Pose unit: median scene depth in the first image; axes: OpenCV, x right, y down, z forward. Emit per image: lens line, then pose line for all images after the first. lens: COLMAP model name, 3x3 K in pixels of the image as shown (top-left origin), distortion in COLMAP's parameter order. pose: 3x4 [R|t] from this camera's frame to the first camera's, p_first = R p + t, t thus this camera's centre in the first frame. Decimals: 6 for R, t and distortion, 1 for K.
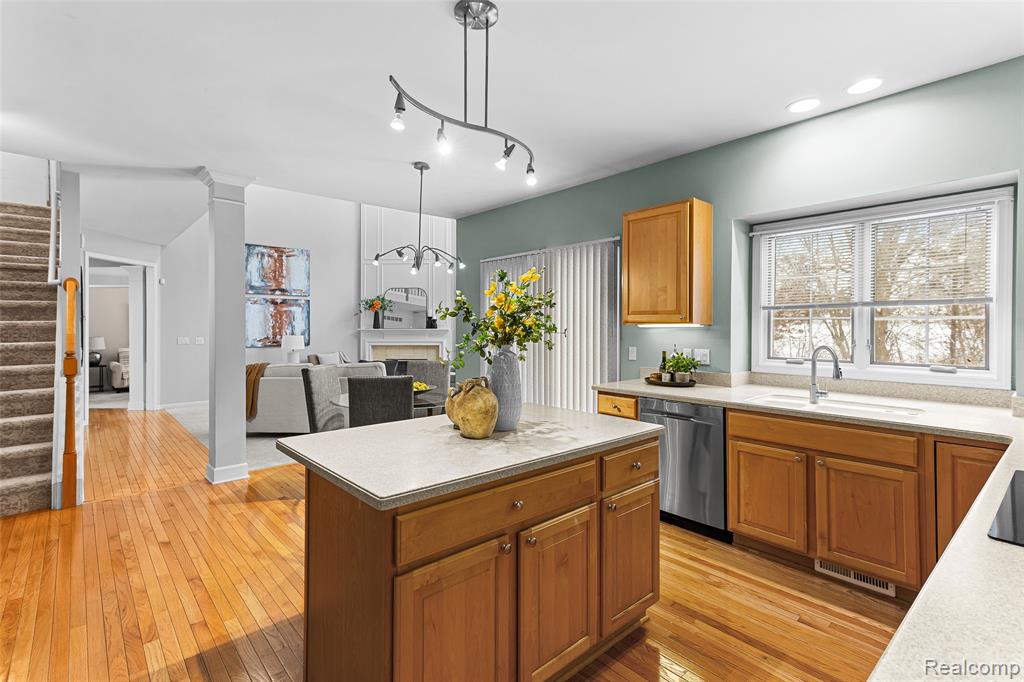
lens RADIAL K [[485.9, 0, 512.5], [0, 485.9, 327.4], [0, 0, 1]] dist [0.028474, 0.000465]
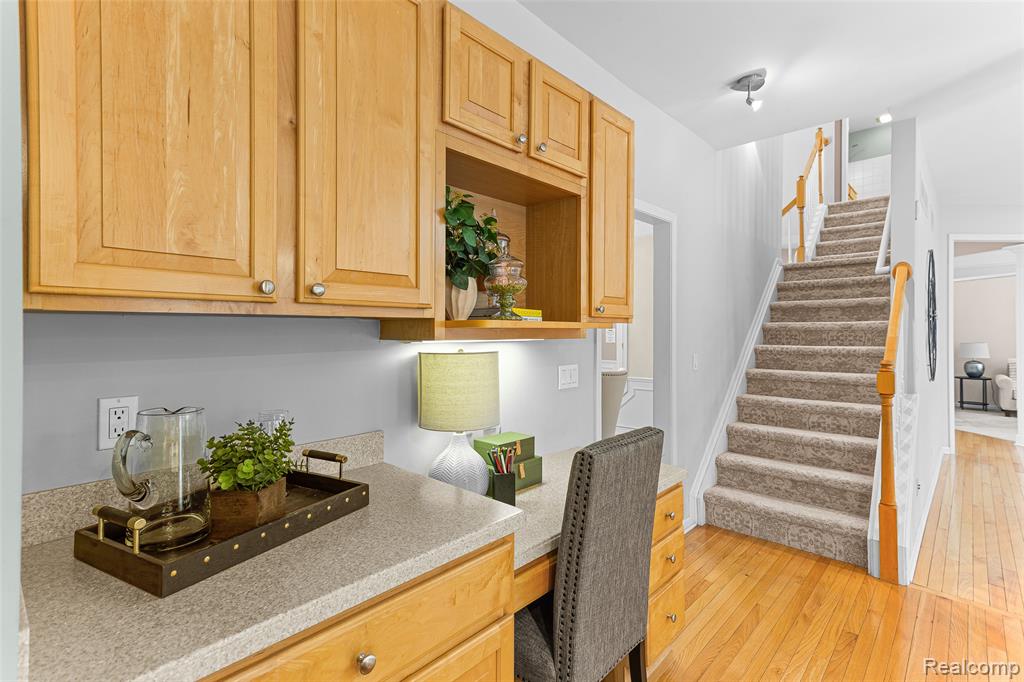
lens RADIAL K [[485.9, 0, 512.5], [0, 485.9, 327.4], [0, 0, 1]] dist [0.028474, 0.000465]
pose [[0.093735, -0.006369, -0.995577, -0.200066], [-0.004400, 0.999967, -0.006811, 0.005959], [0.995587, 0.005019, 0.093704, 0.342017]]
